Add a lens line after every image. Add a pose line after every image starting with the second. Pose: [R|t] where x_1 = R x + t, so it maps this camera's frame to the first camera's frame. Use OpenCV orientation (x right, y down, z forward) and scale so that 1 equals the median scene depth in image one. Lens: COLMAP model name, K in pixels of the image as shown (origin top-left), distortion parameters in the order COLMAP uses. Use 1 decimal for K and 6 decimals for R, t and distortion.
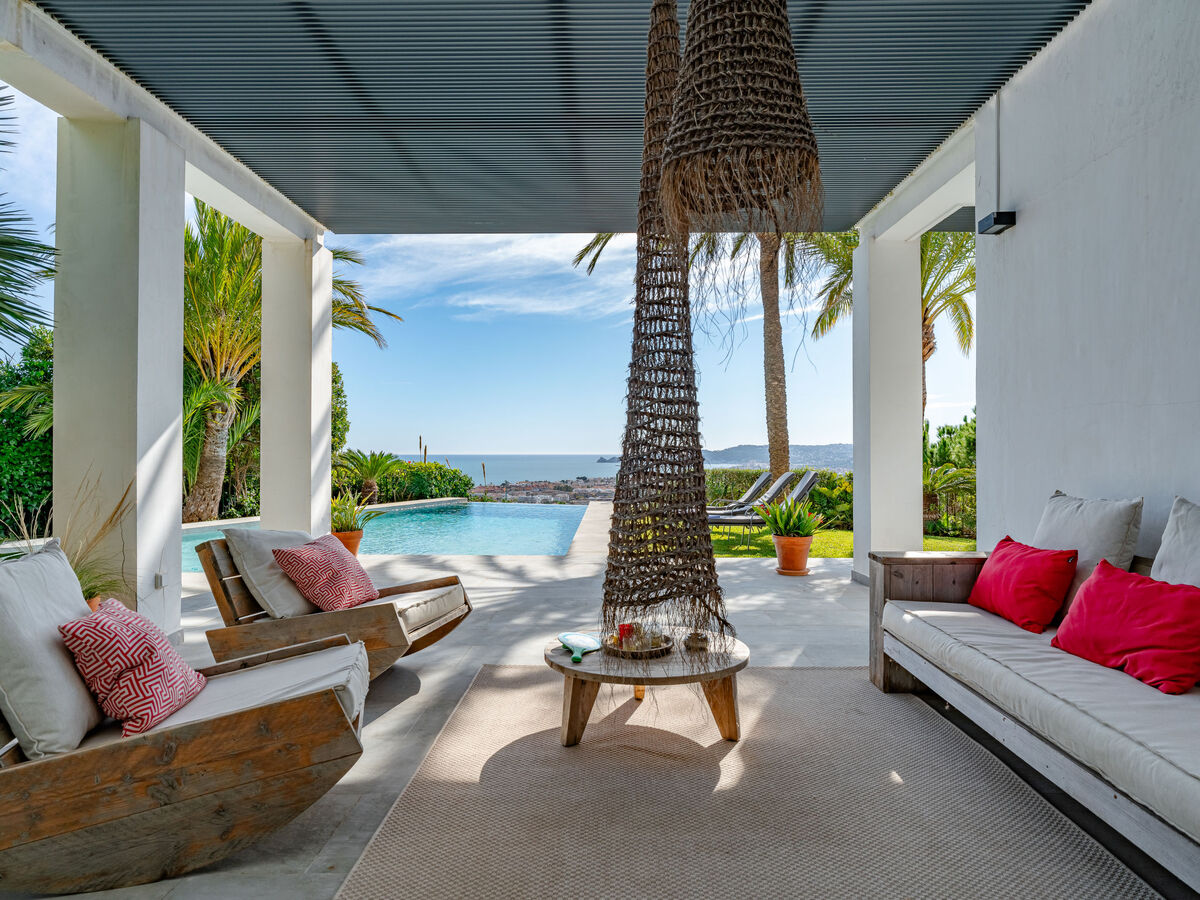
lens RADIAL K [[747.1, 0, 595.1], [0, 747.1, 441.0], [0, 0, 1]] dist [-0.006853, 0.003440]
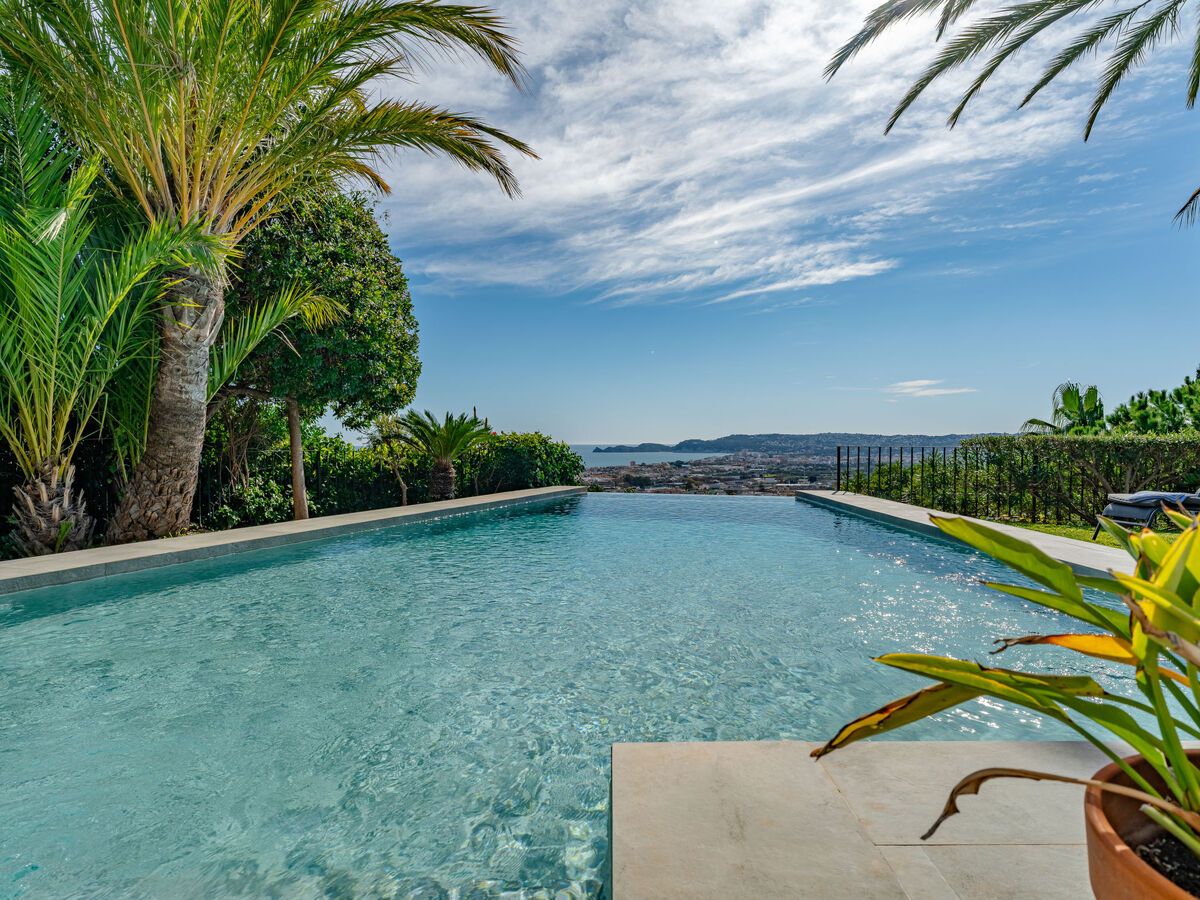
lens RADIAL K [[747.1, 0, 603.7], [0, 747.1, 449.1], [0, 0, 1]] dist [-0.006853, 0.003440]
pose [[0.999945, -0.004377, 0.009565, -0.233571], [0.004129, 0.999660, 0.025763, 0.037997], [-0.009674, -0.025722, 0.999622, 0.496254]]
